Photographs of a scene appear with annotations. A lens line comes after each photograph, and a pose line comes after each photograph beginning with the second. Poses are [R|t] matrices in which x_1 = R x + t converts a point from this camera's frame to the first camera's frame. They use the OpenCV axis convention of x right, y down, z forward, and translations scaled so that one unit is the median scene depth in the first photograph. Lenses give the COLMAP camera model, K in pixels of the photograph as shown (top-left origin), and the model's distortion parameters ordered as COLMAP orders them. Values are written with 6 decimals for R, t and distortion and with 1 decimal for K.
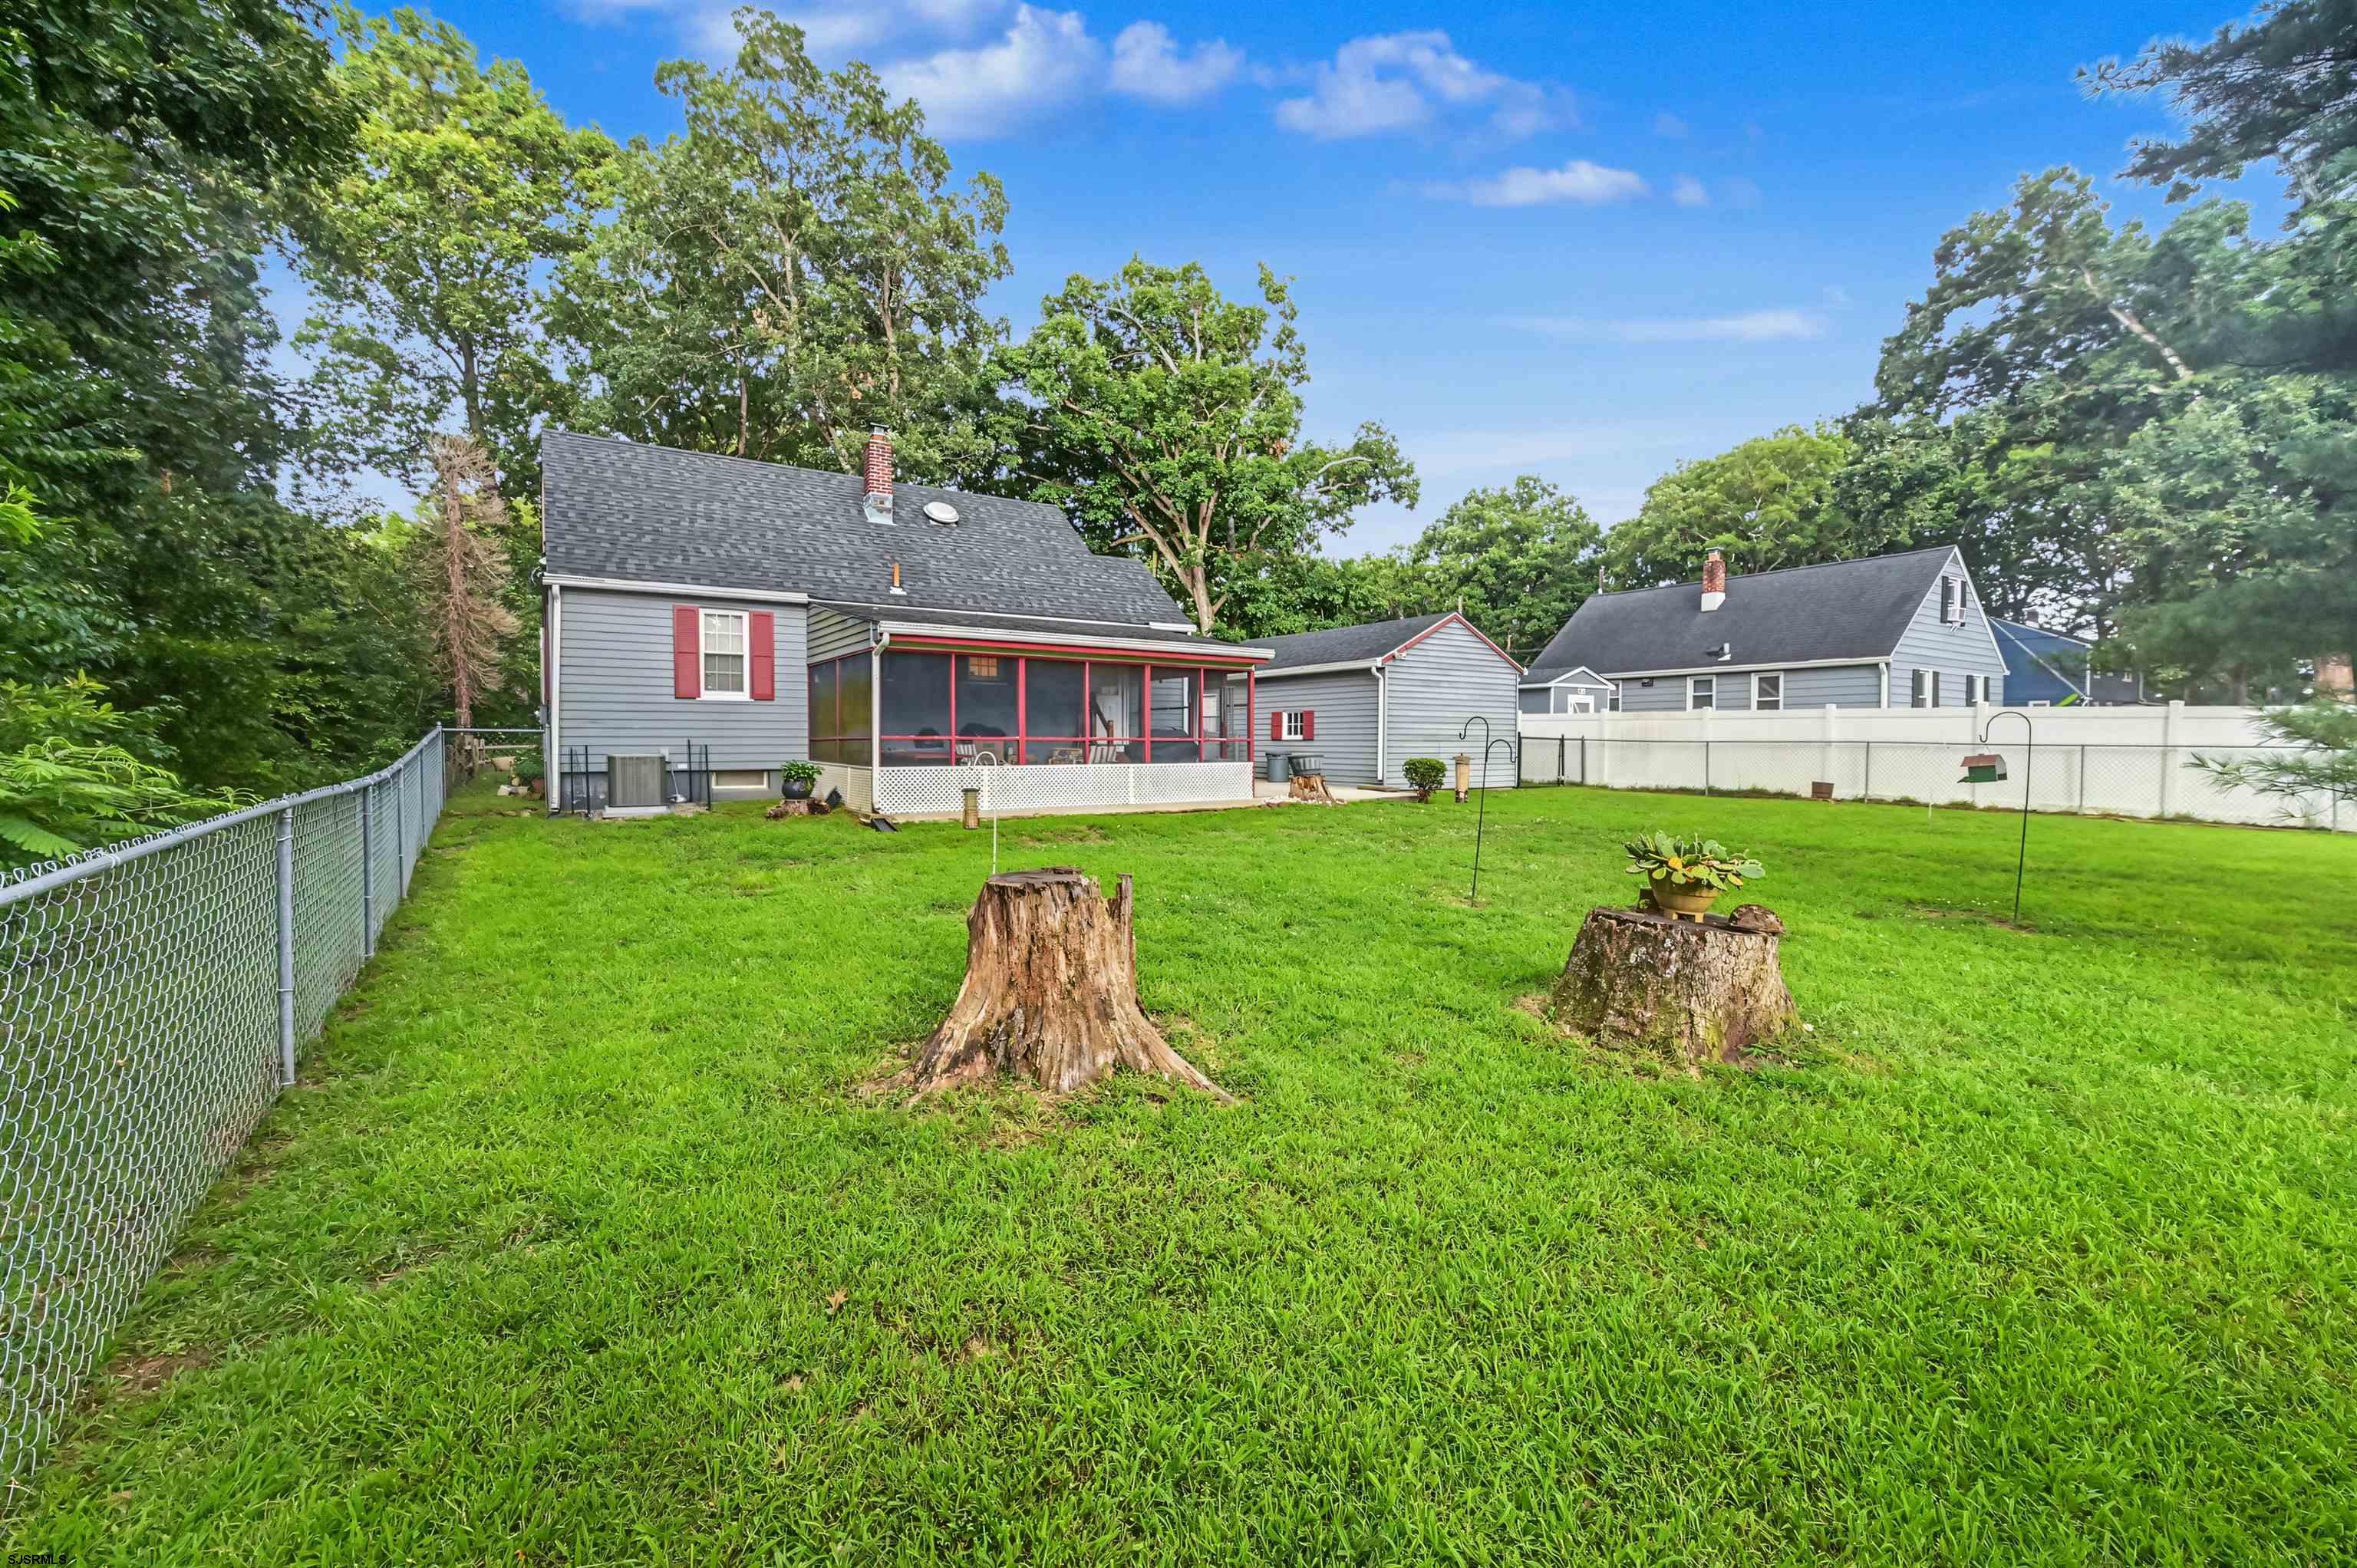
lens RADIAL K [[992.1, 0, 1178.5], [0, 992.1, 784.0], [0, 0, 1]] dist [-0.001200, -0.000443]
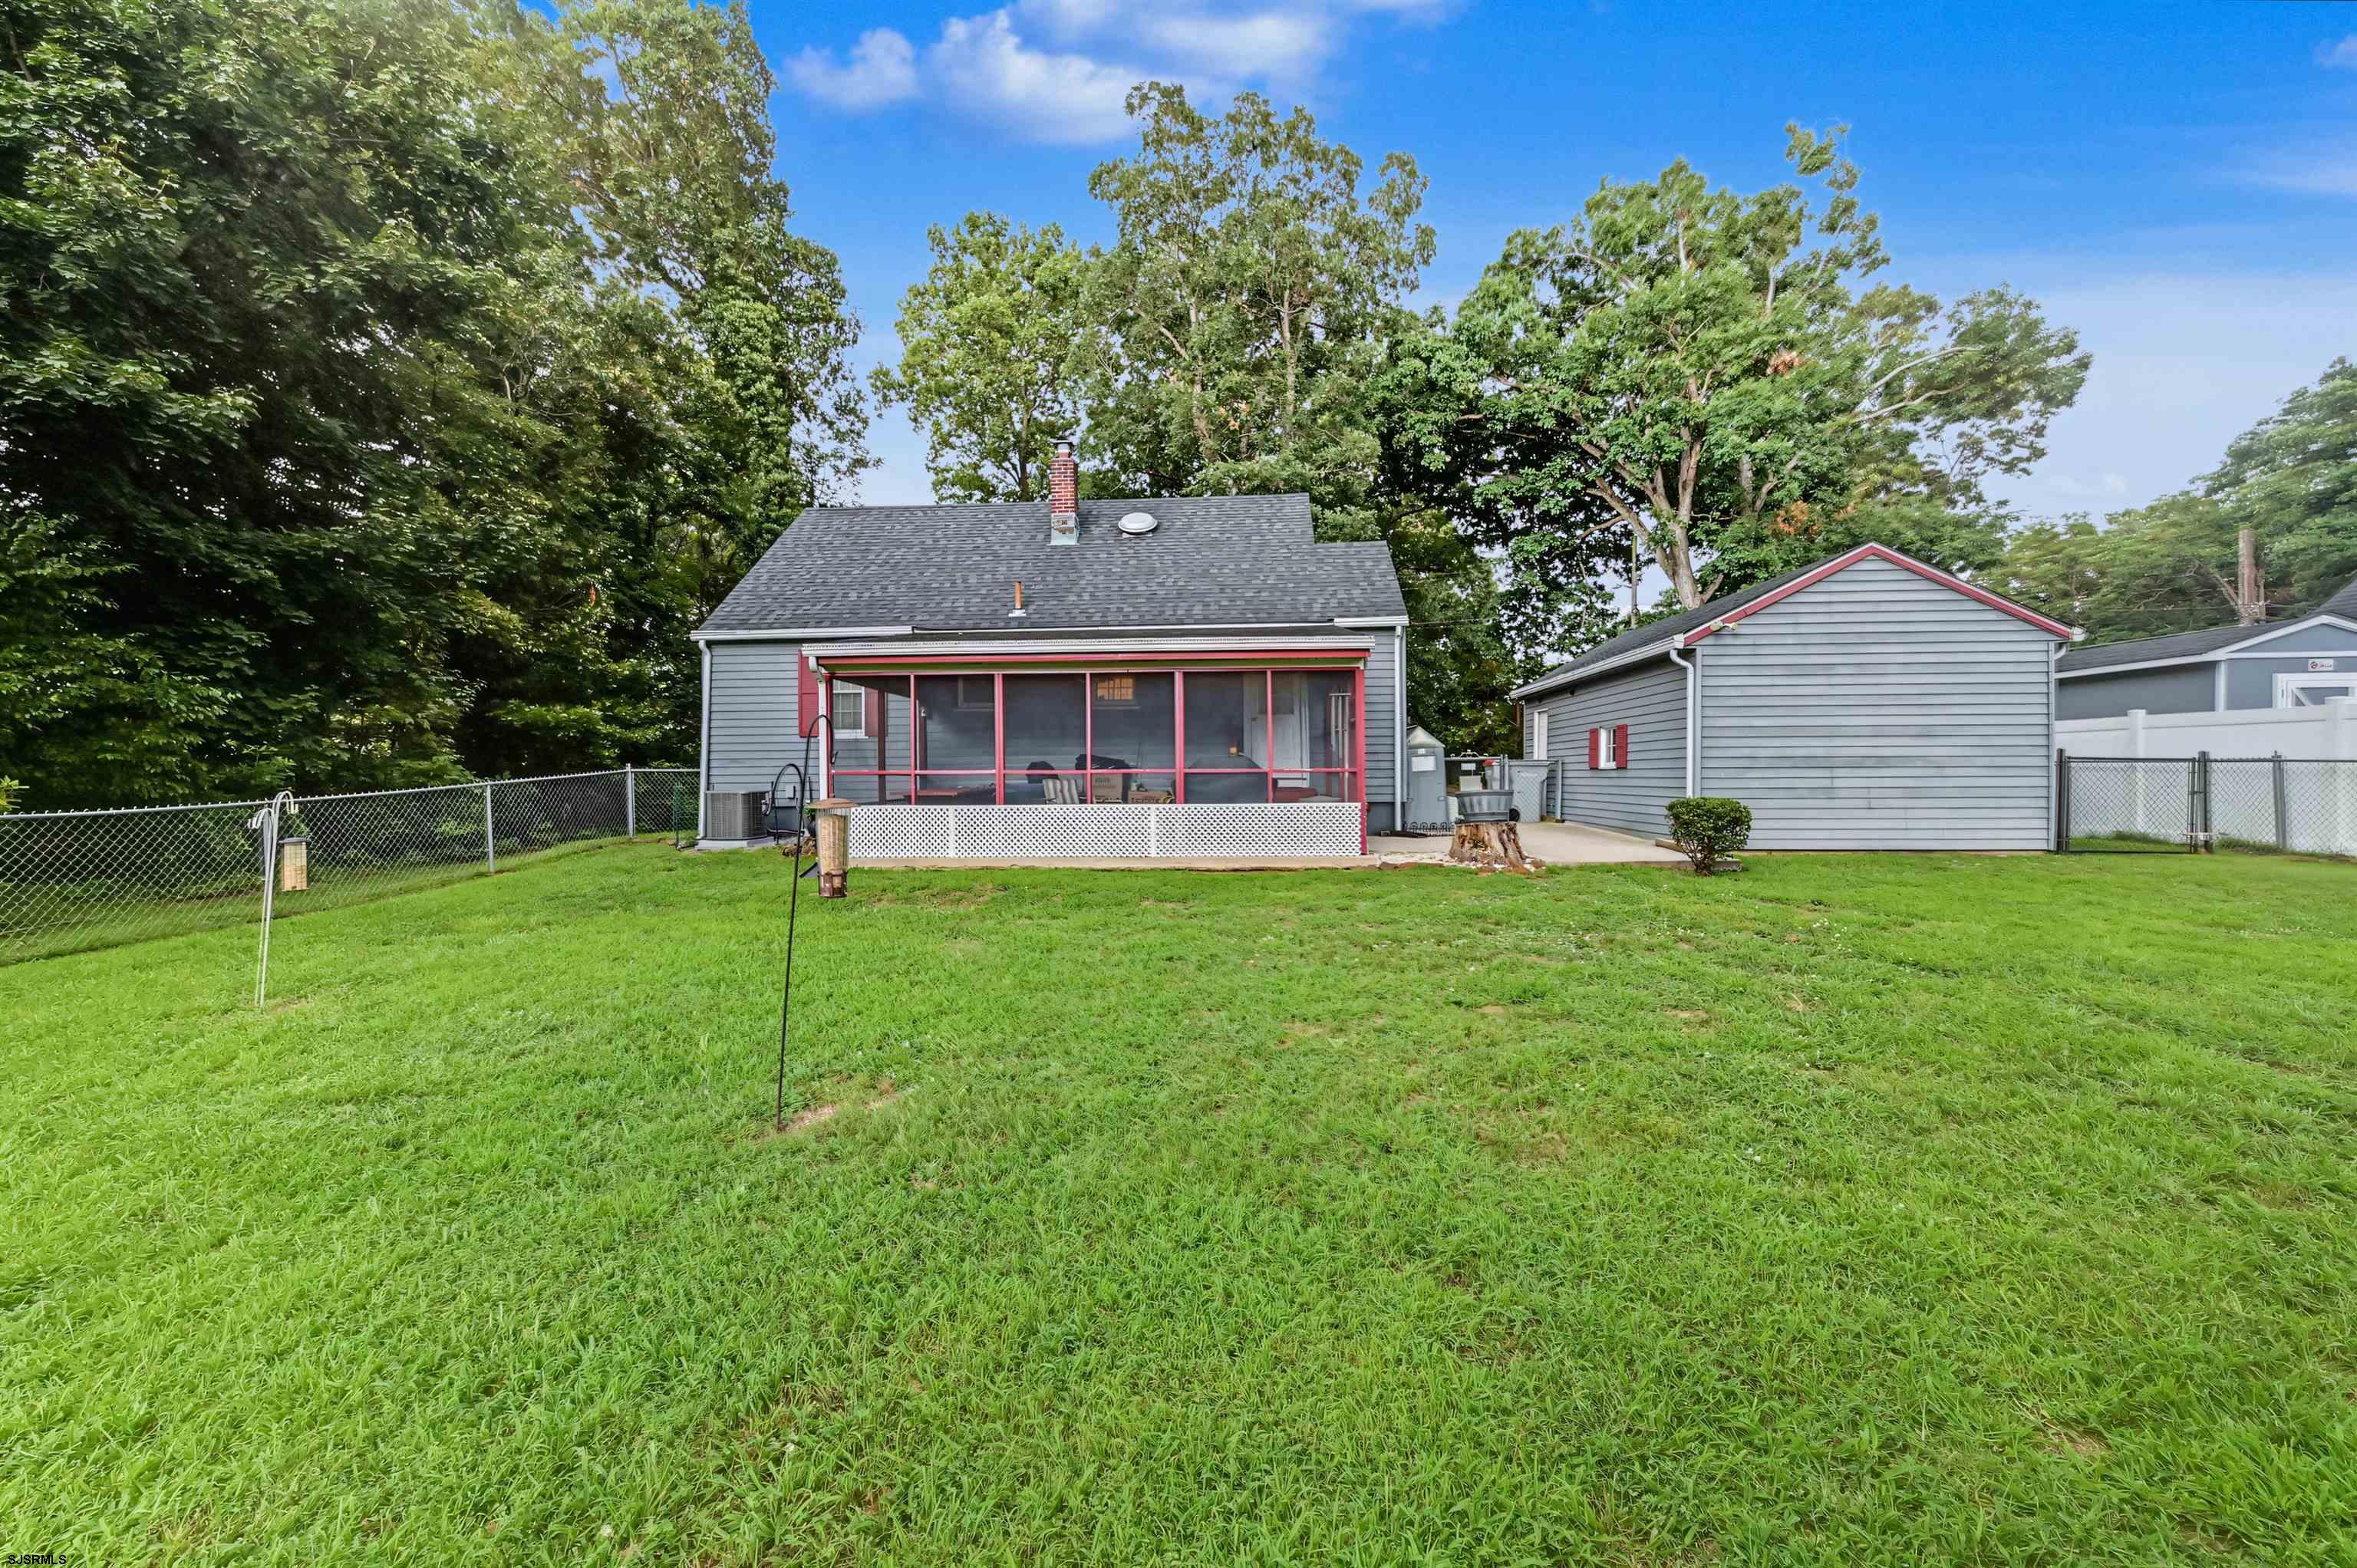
lens RADIAL K [[949.2, 0, 1173.3], [0, 949.2, 788.8], [0, 0, 1]] dist [-0.002359, -0.000402]
pose [[0.788086, -0.000067, -0.615566, 0.282472], [-0.016070, 0.999657, -0.020683, -0.012508], [0.615356, 0.026192, 0.787814, 0.305868]]
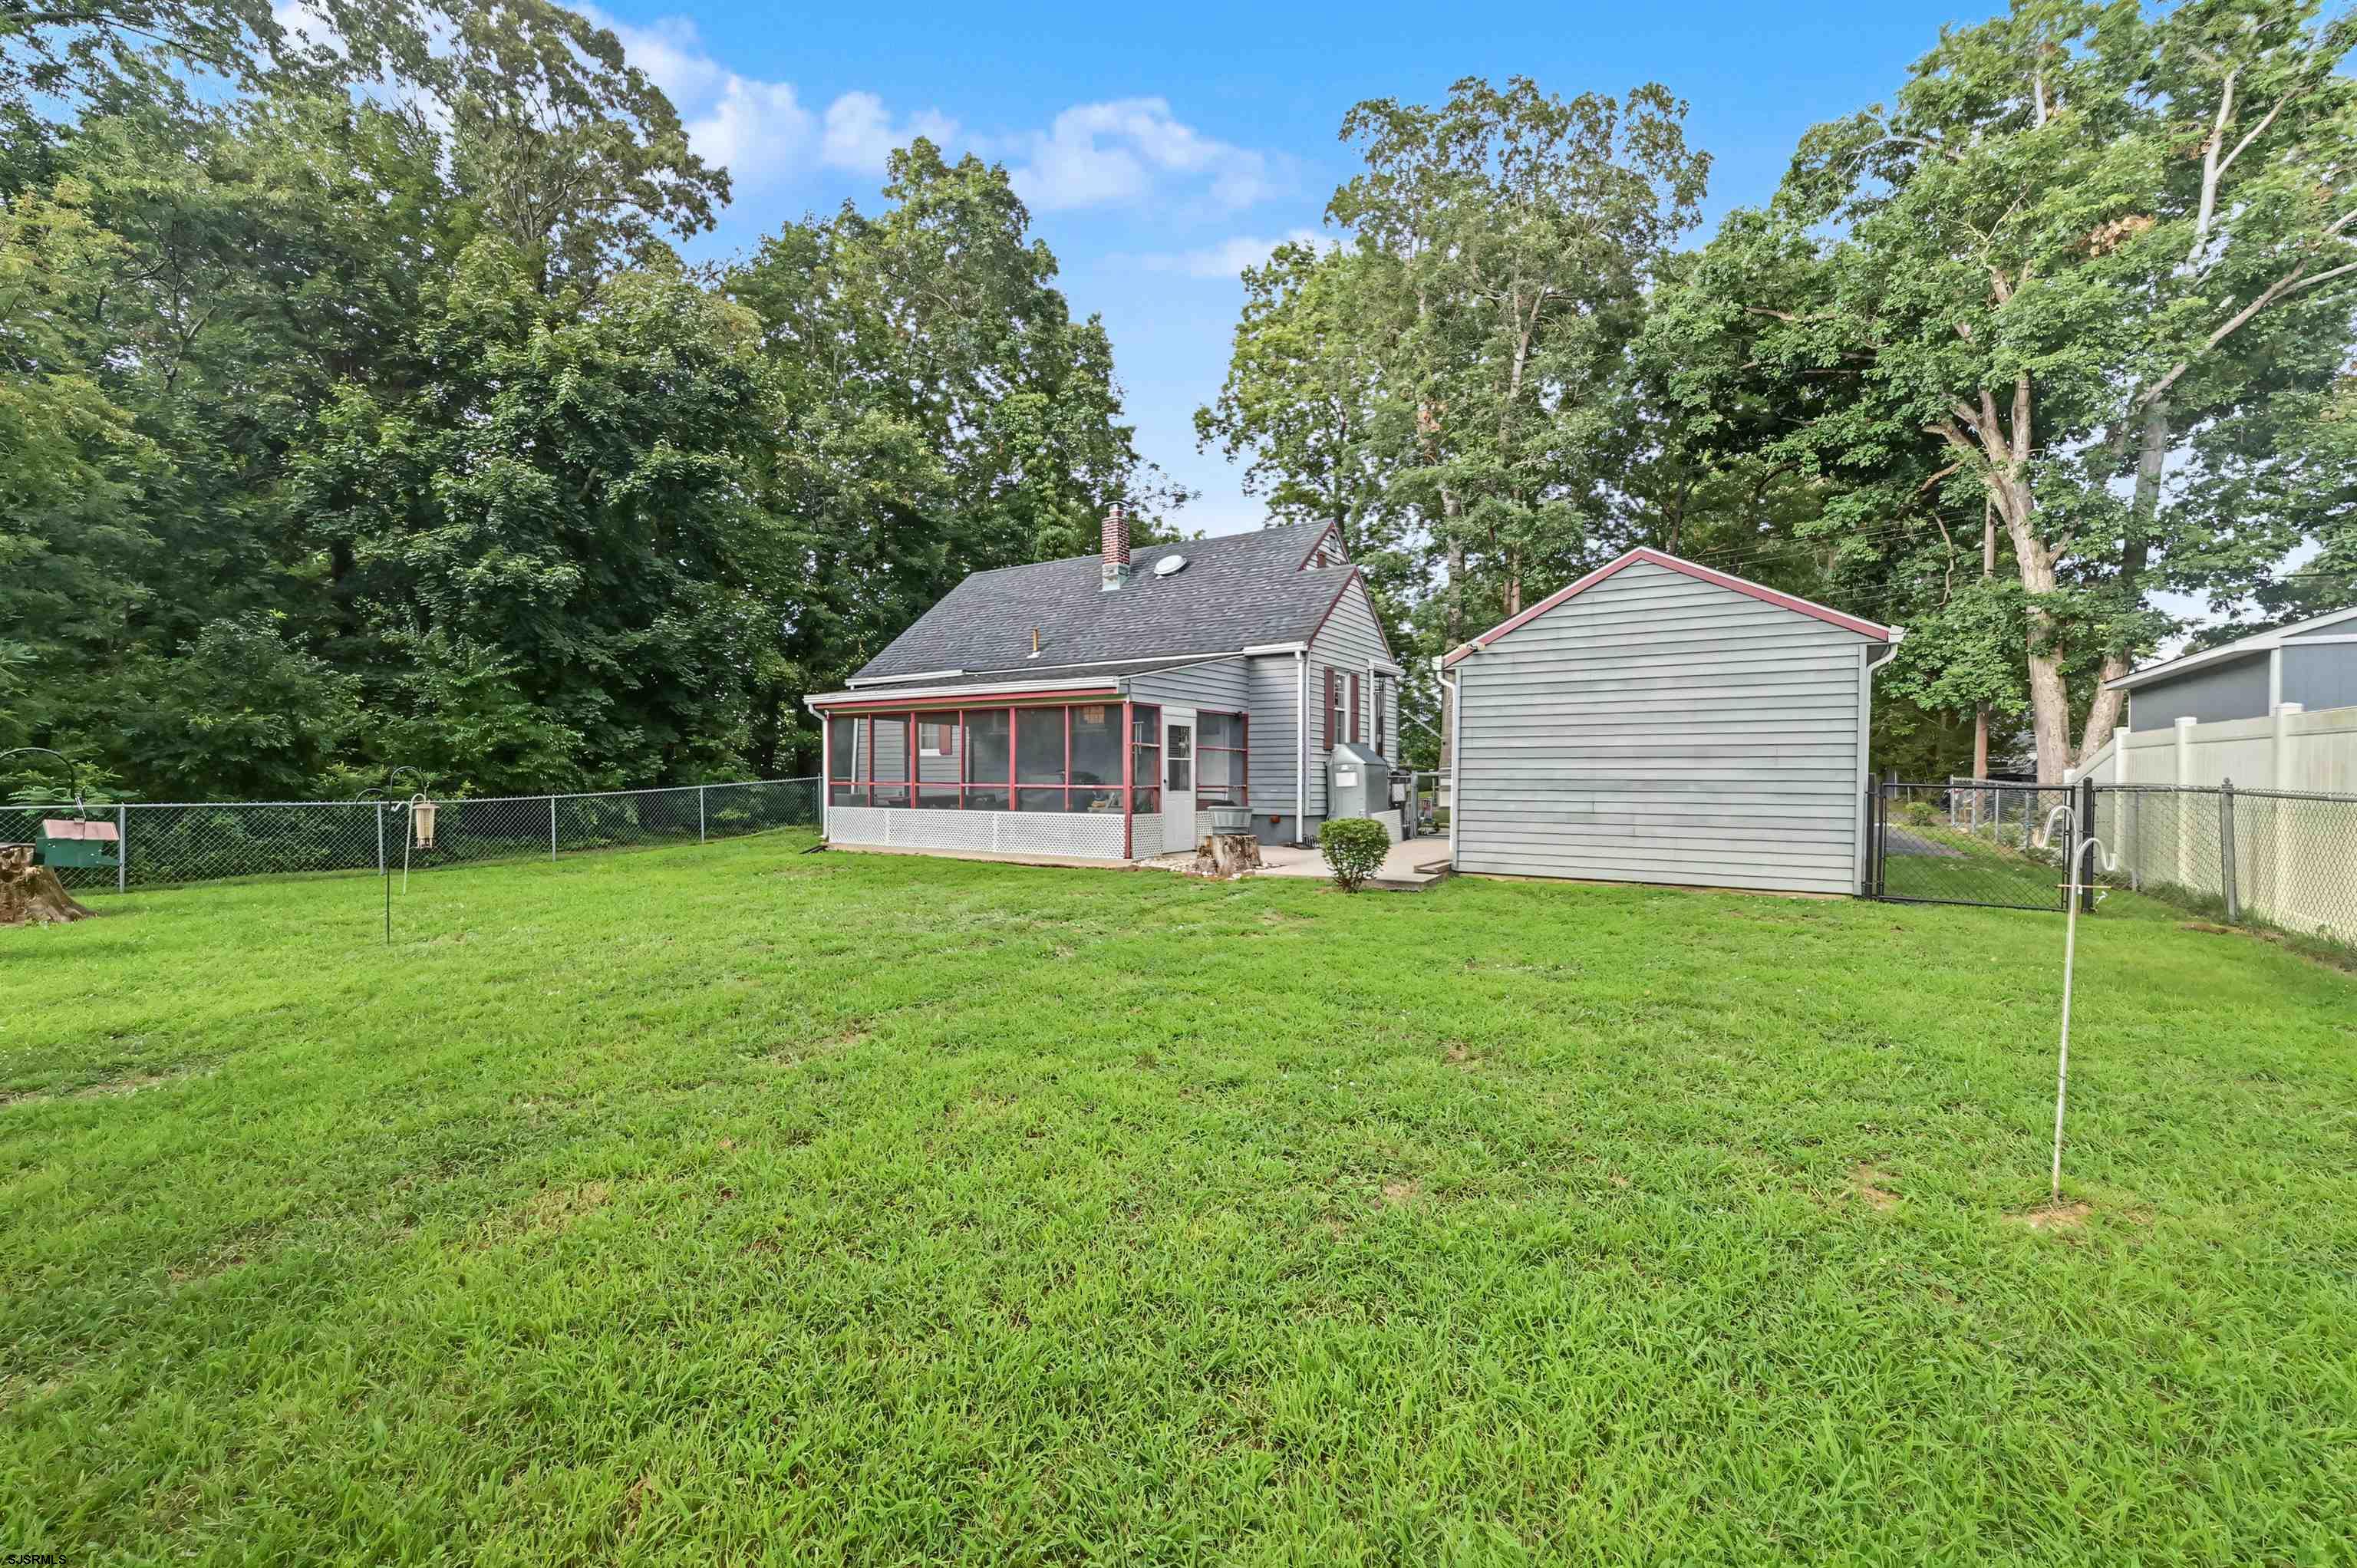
lens RADIAL K [[992.1, 0, 1178.5], [0, 992.1, 784.0], [0, 0, 1]] dist [-0.001200, -0.000443]
pose [[0.389313, 0.004809, -0.921093, 0.636979], [-0.039377, 0.999159, -0.011427, -0.030344], [0.920264, 0.040719, 0.389175, 0.546728]]
